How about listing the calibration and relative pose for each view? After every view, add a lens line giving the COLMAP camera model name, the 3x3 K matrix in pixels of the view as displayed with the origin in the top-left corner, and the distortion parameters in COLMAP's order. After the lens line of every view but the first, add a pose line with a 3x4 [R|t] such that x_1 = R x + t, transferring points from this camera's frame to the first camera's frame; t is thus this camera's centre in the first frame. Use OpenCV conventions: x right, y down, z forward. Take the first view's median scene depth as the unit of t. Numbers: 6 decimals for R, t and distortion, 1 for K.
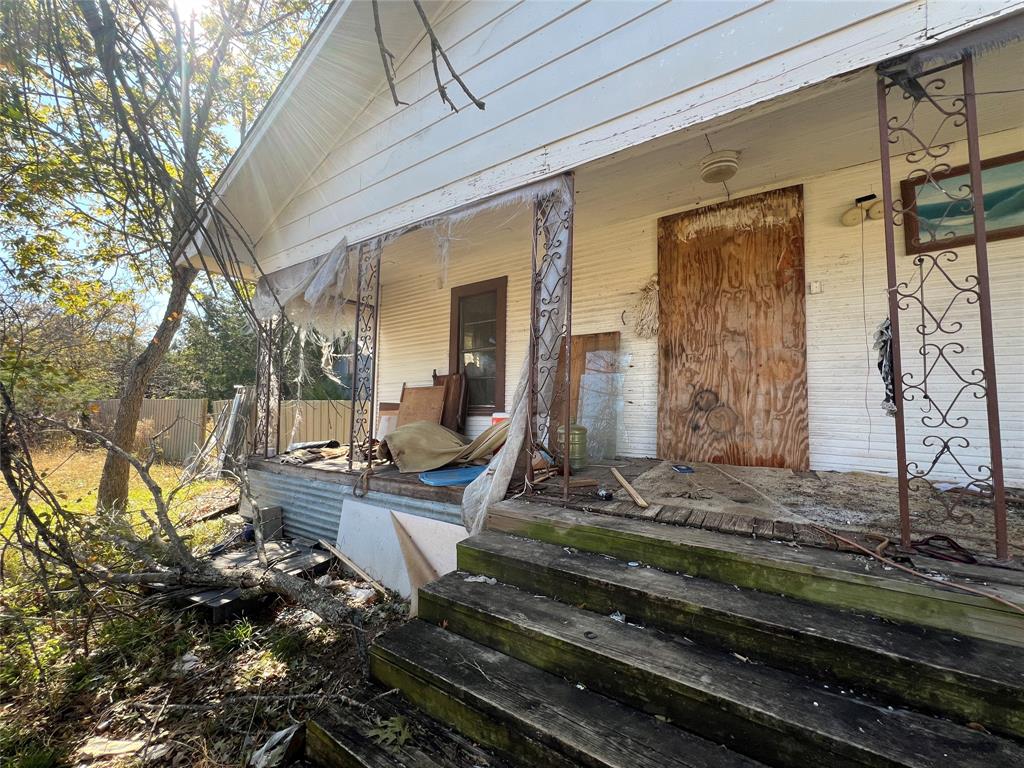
lens RADIAL K [[407.7, 0, 512.0], [0, 407.7, 384.0], [0, 0, 1]] dist [-0.002592, 0.000465]
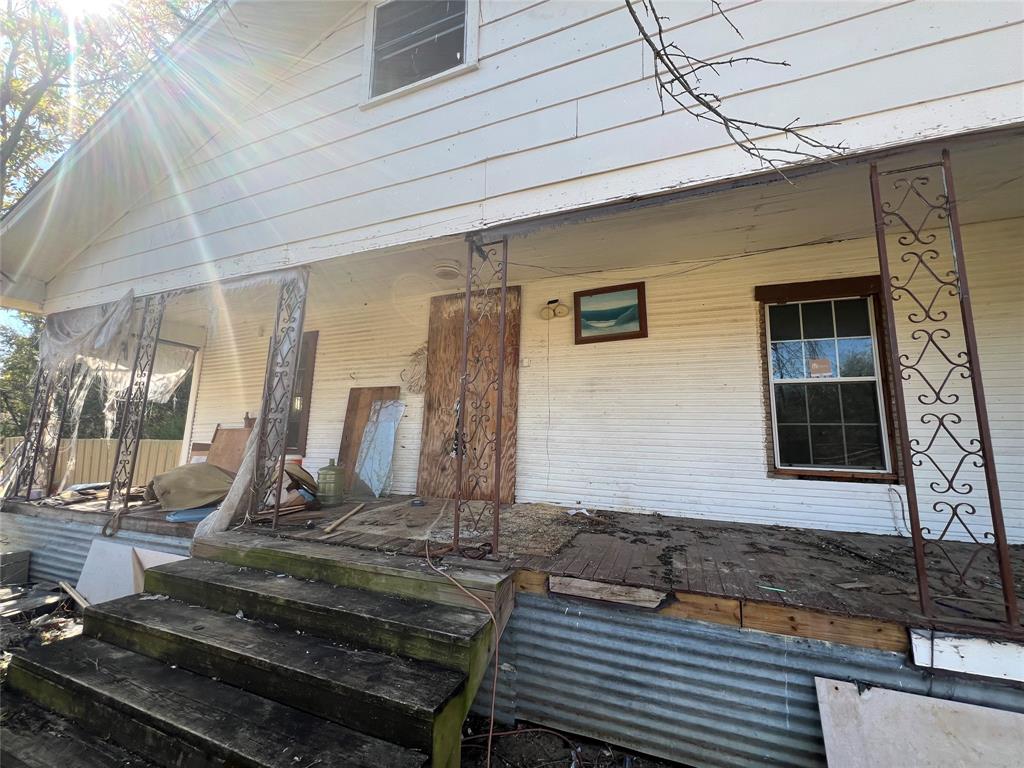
lens RADIAL K [[407.7, 0, 512.0], [0, 407.7, 384.0], [0, 0, 1]] dist [-0.002592, 0.000465]
pose [[0.977232, 0.043908, 0.207580, 0.423499], [-0.023527, 0.994744, -0.099649, -0.031853], [-0.210865, 0.092497, 0.973129, -0.279303]]
